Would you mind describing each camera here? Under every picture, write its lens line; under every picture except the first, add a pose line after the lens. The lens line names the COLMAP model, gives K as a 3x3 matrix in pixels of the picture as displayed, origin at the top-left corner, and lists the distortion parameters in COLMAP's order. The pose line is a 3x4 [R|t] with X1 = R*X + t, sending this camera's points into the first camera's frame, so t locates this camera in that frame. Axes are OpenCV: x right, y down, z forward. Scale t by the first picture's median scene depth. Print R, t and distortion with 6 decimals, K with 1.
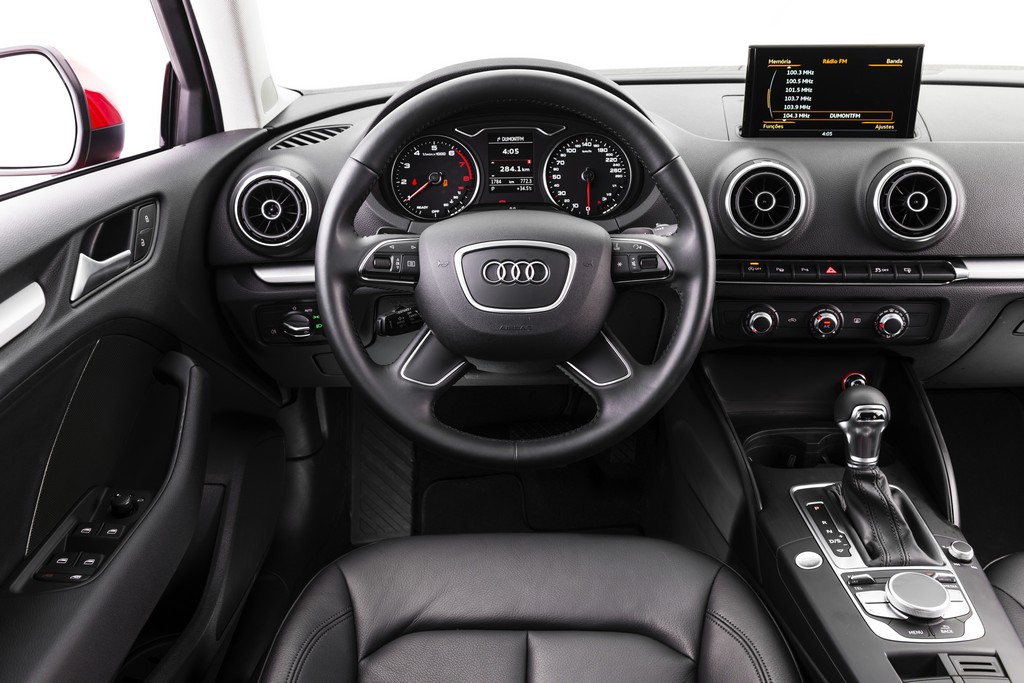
lens RADIAL K [[909.8, 0, 497.4], [0, 909.8, 344.4], [0, 0, 1]] dist [-0.010784, -0.017260]
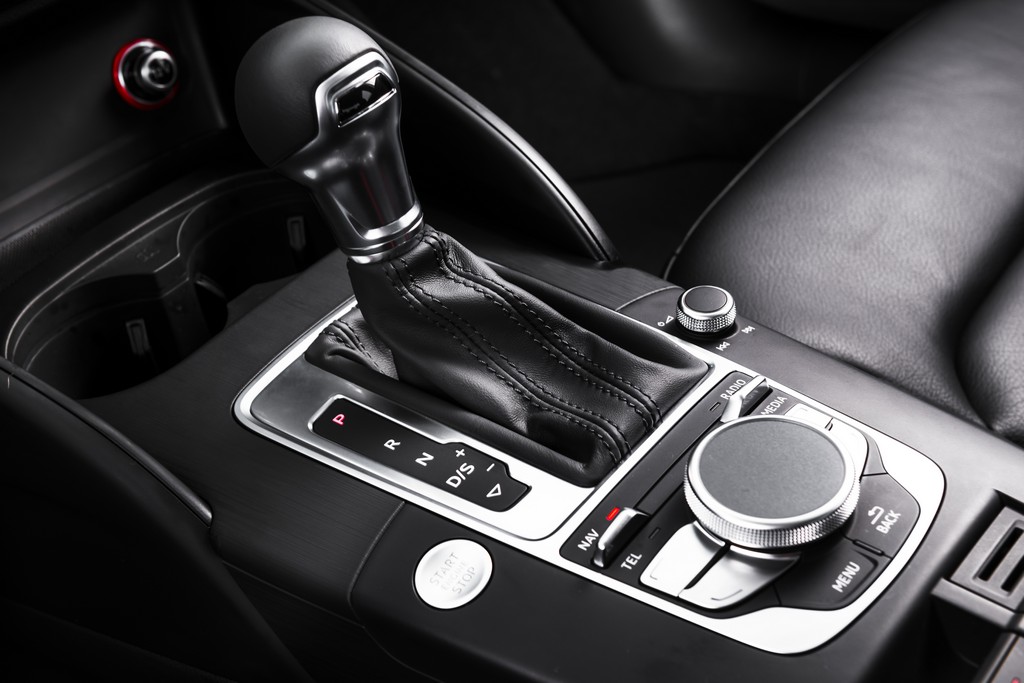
lens RADIAL K [[1553.8, 0, 512.0], [0, 1553.8, 341.5], [0, 0, 1]] dist [-0.001807, 0.013016]
pose [[0.614306, -0.517828, 0.595384, 0.055018], [0.416100, 0.853692, 0.313163, 0.002113], [-0.670439, 0.055361, 0.739896, 0.454503]]
